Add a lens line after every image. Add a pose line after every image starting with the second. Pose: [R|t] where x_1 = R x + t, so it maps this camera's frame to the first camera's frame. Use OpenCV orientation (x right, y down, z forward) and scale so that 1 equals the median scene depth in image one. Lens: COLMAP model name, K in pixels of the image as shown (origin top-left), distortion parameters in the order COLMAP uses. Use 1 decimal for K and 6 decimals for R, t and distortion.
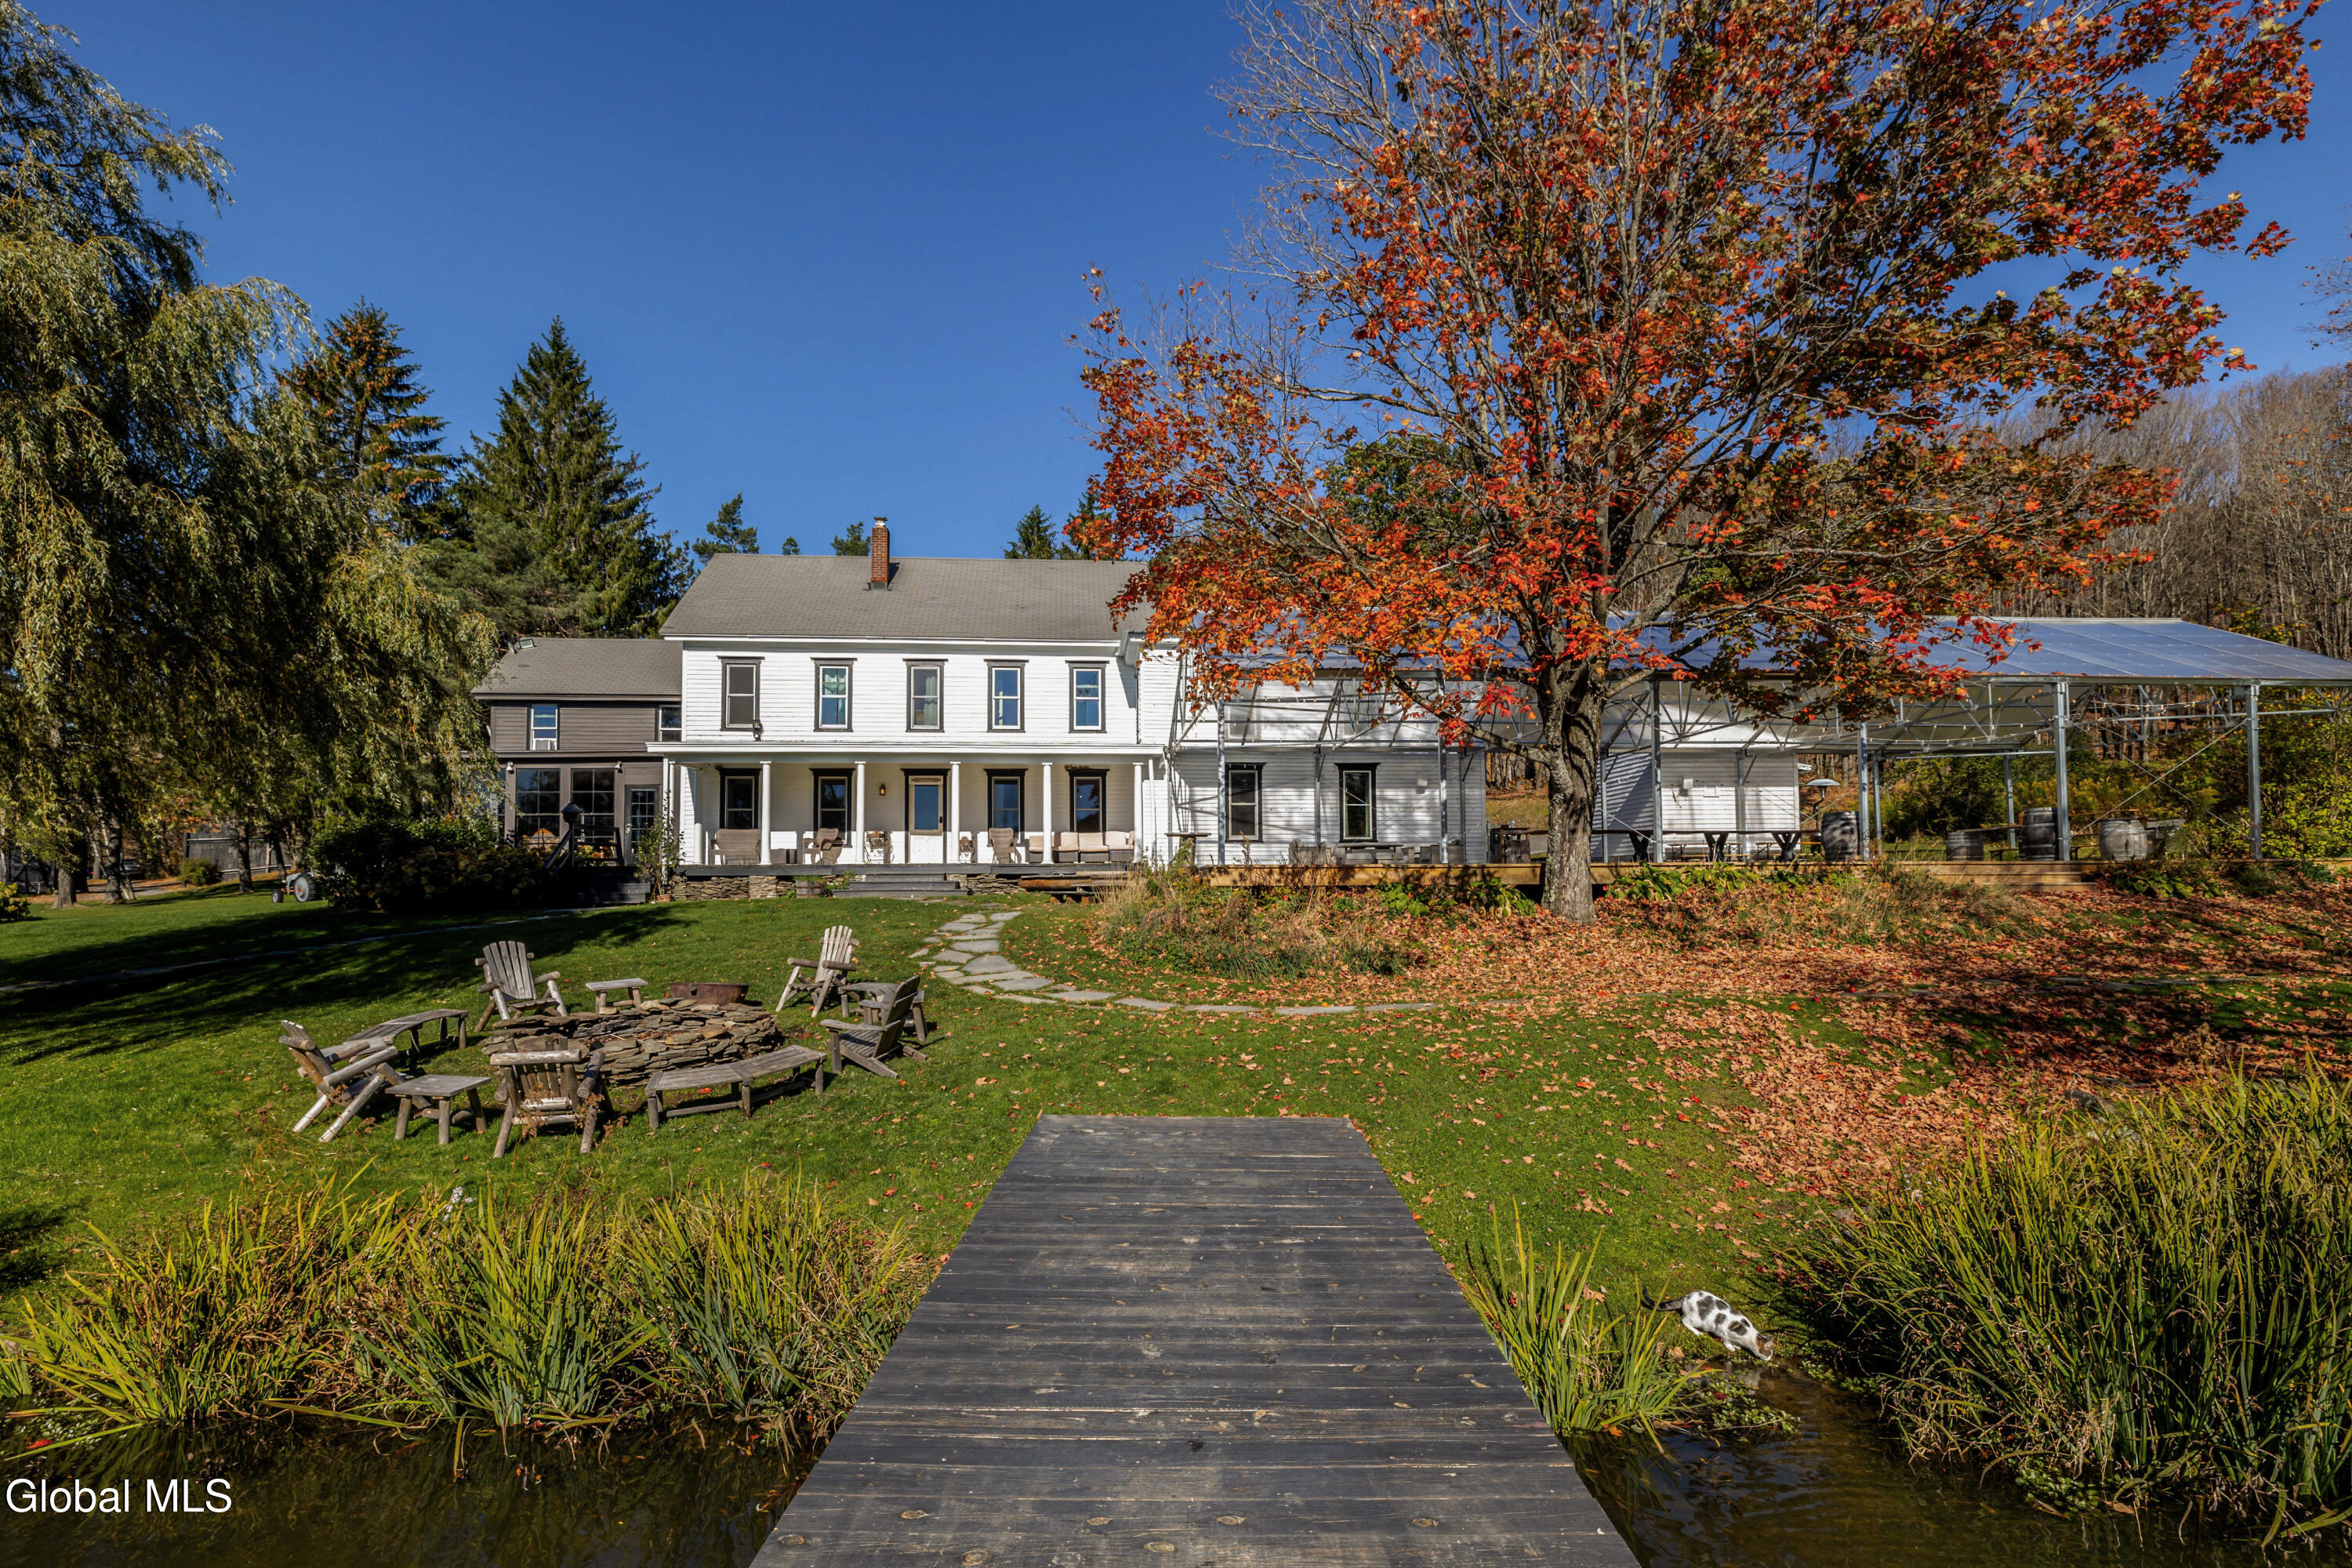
lens RADIAL K [[1093.4, 0, 1099.9], [0, 1093.4, 859.8], [0, 0, 1]] dist [-0.002275, -0.000048]
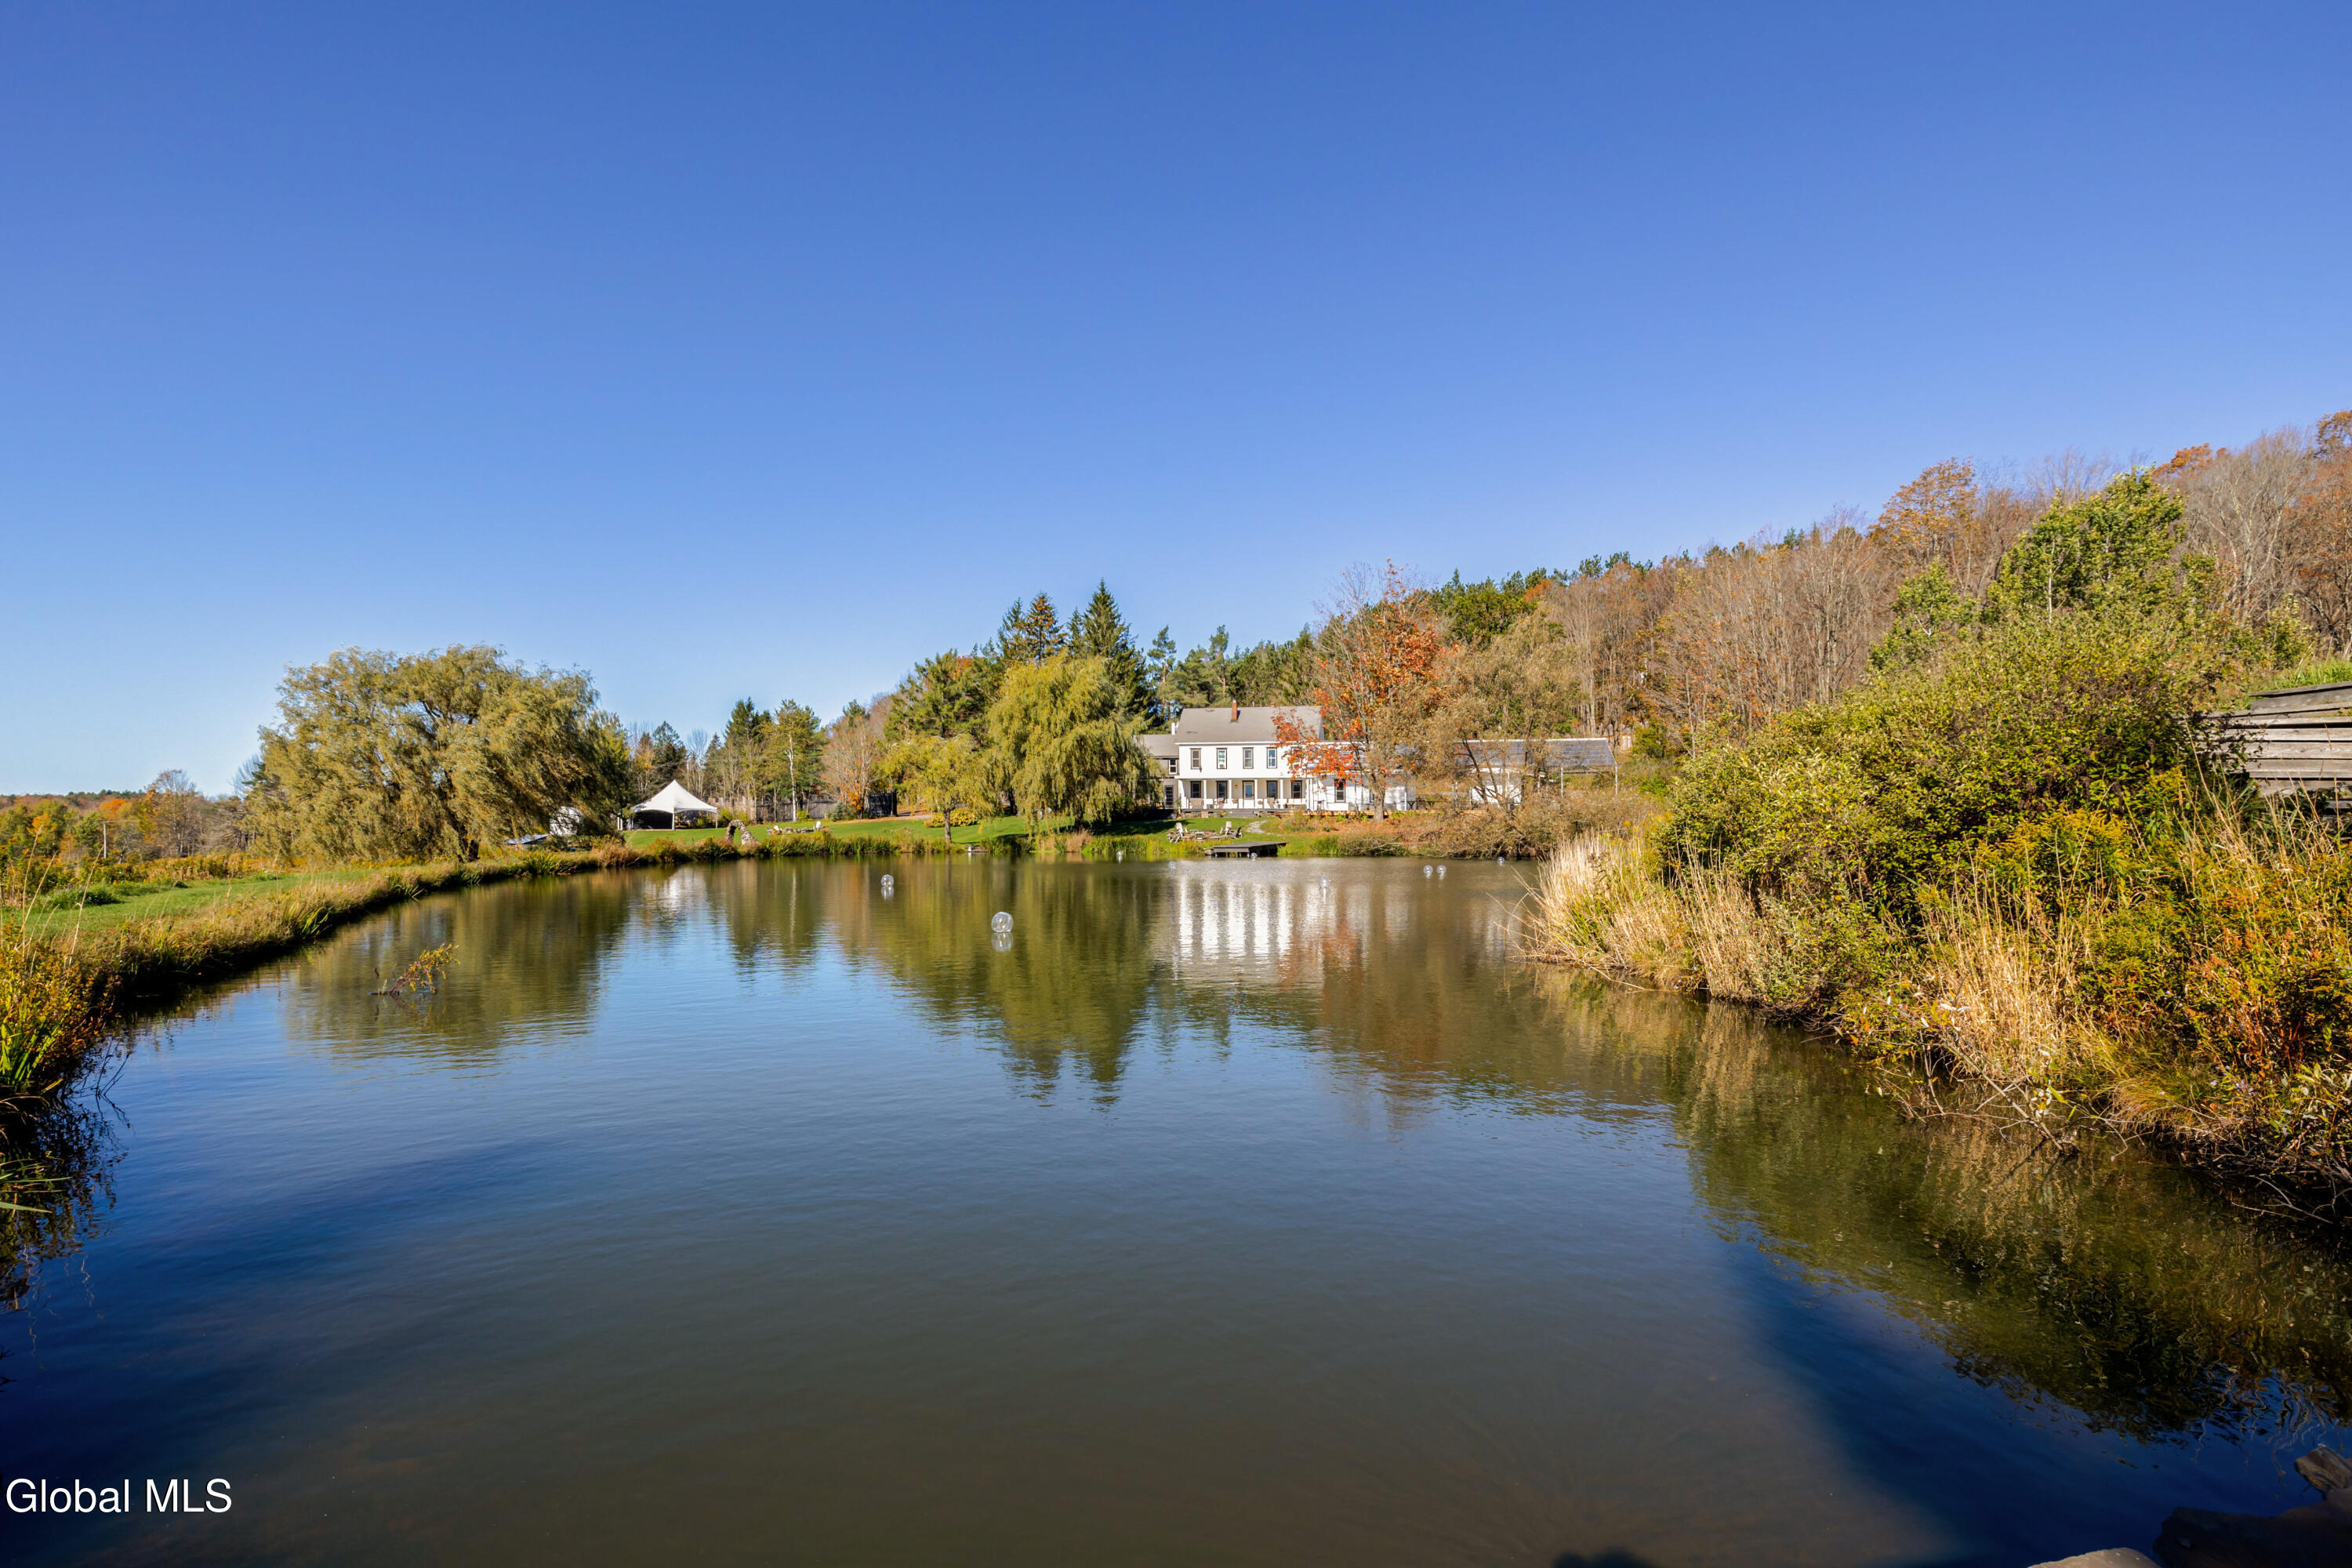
lens RADIAL K [[1093.4, 0, 1171.4], [0, 1093.4, 785.5], [0, 0, 1]] dist [-0.002275, -0.000048]
pose [[0.968563, 0.000427, -0.248768, 0.464142], [-0.001016, 0.999997, -0.002237, -0.060533], [0.248766, 0.002420, 0.968561, -2.403751]]
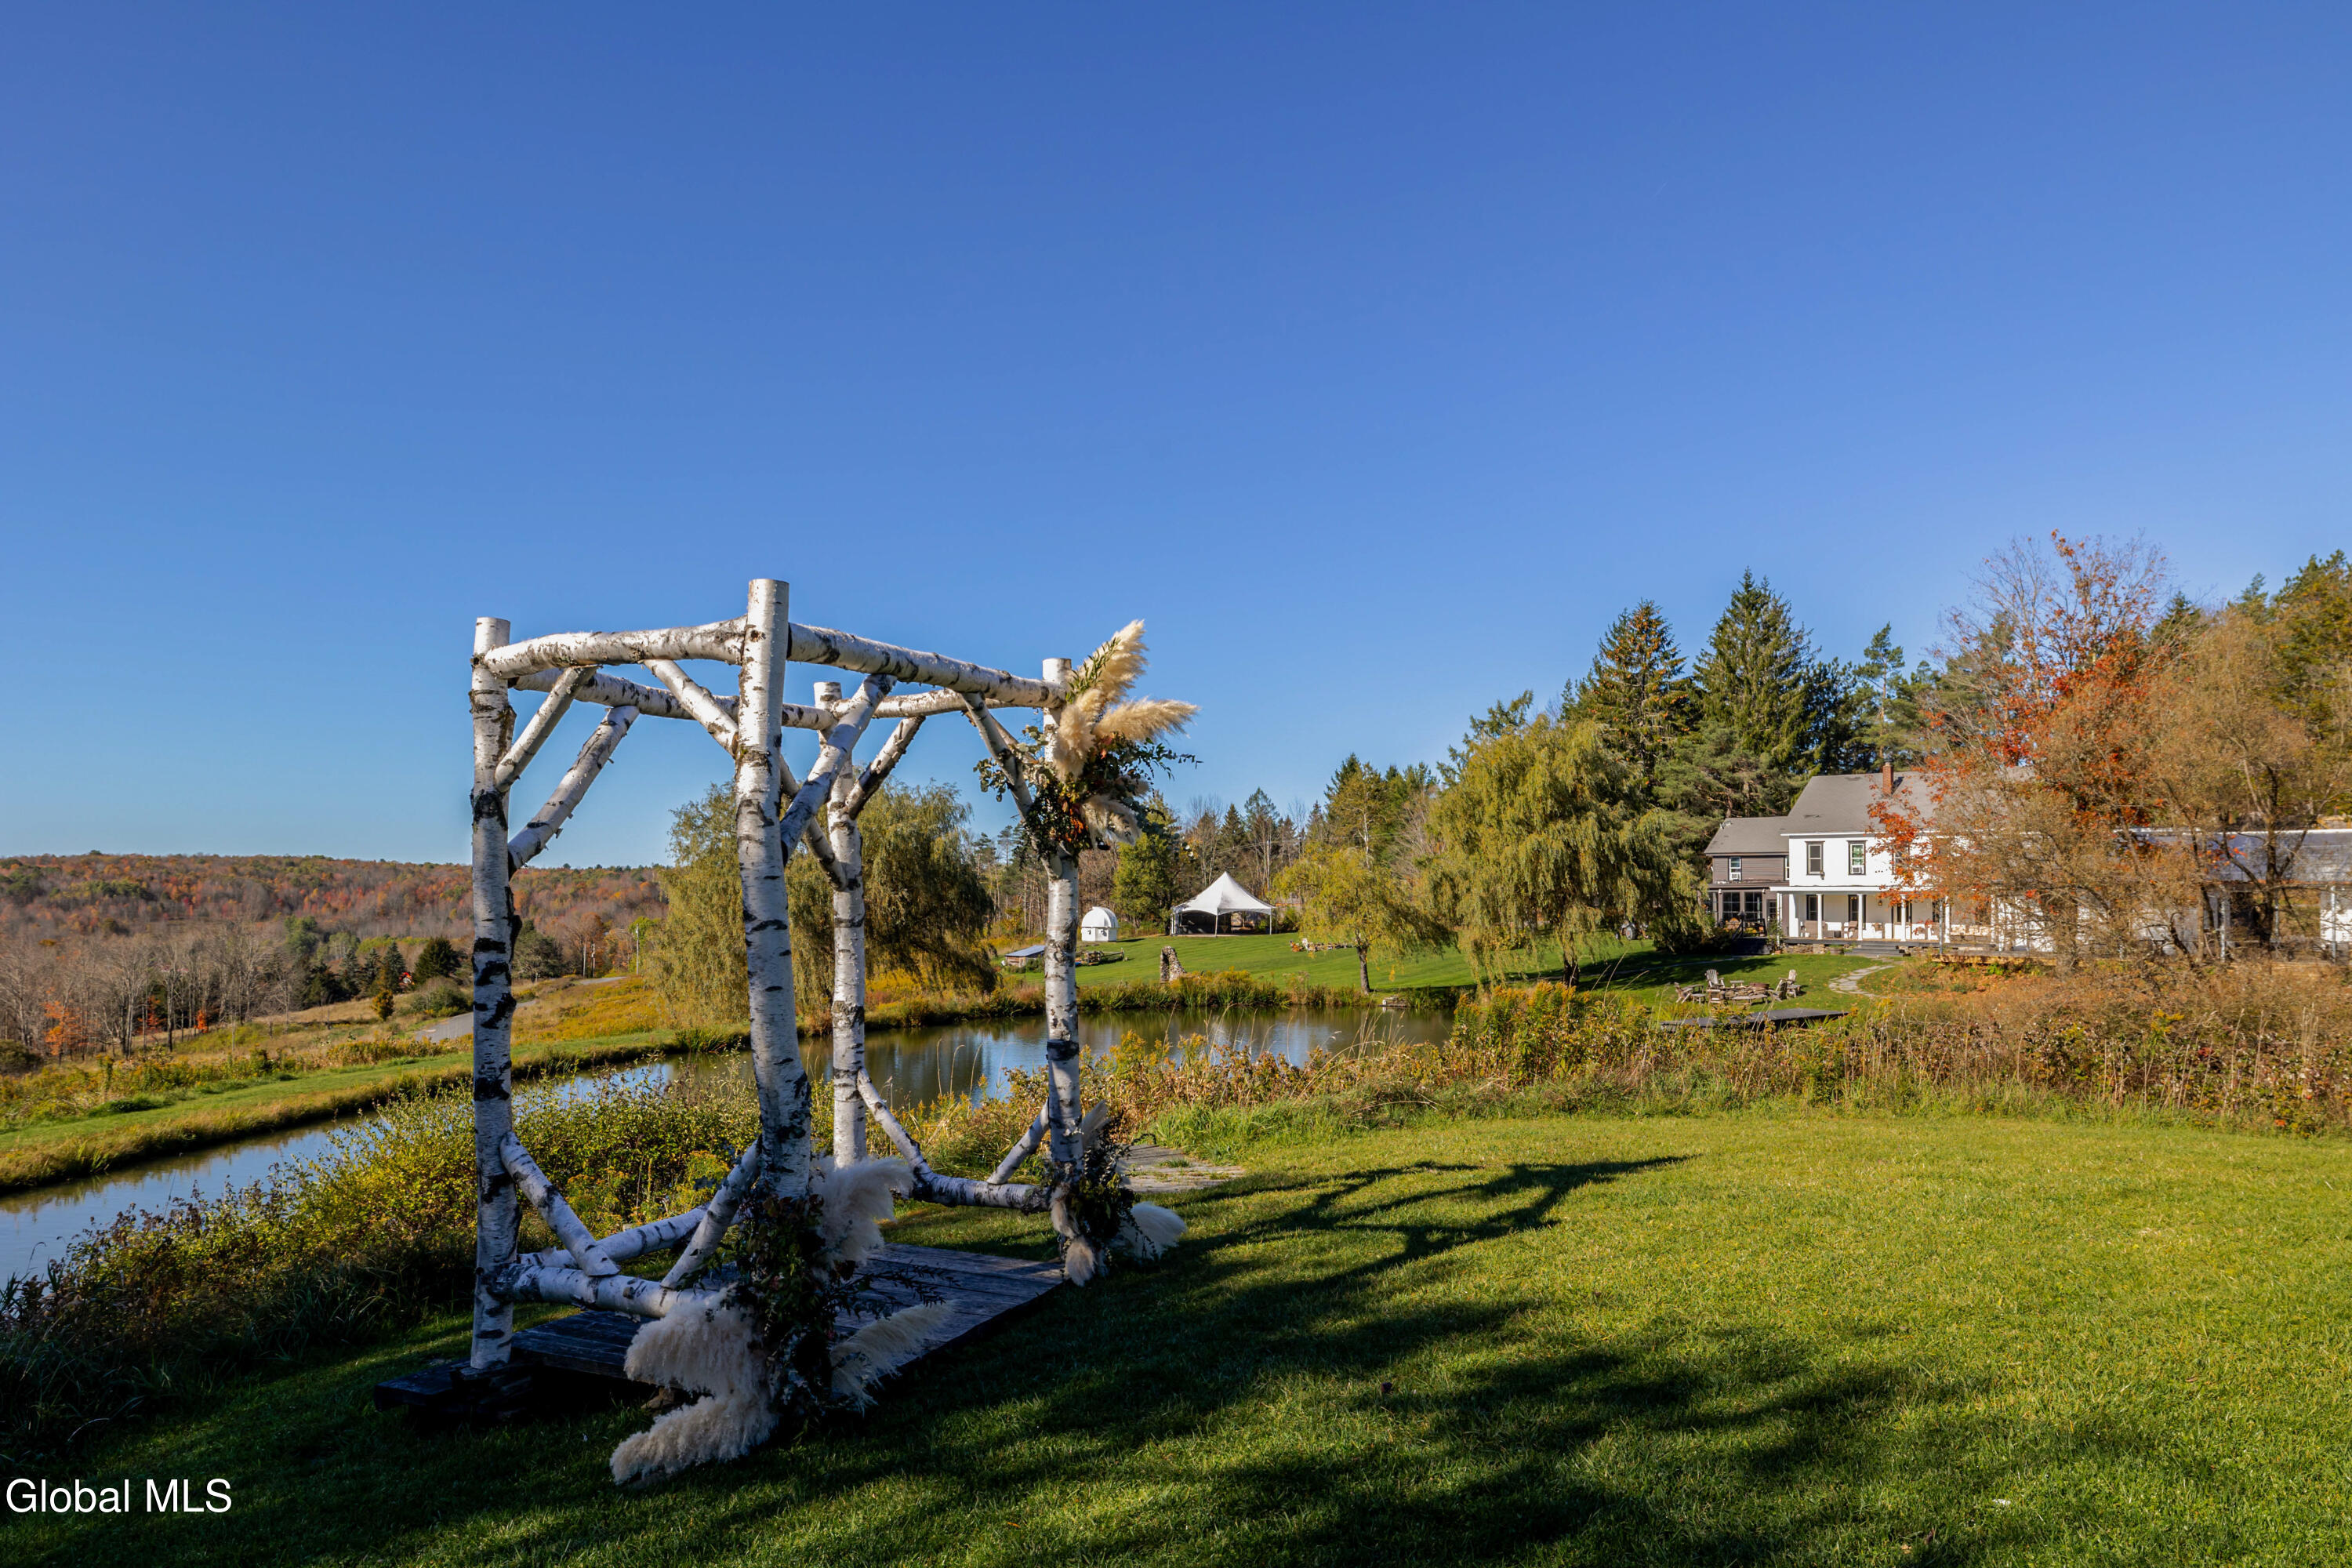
lens RADIAL K [[1609.7, 0, 1180.6], [0, 1609.7, 793.9], [0, 0, 1]] dist [-0.005213, -0.000111]
pose [[0.668388, -0.031600, -0.743141, 1.237405], [0.012650, 0.999436, -0.031120, -0.199596], [0.743705, 0.011399, 0.668410, -2.130288]]
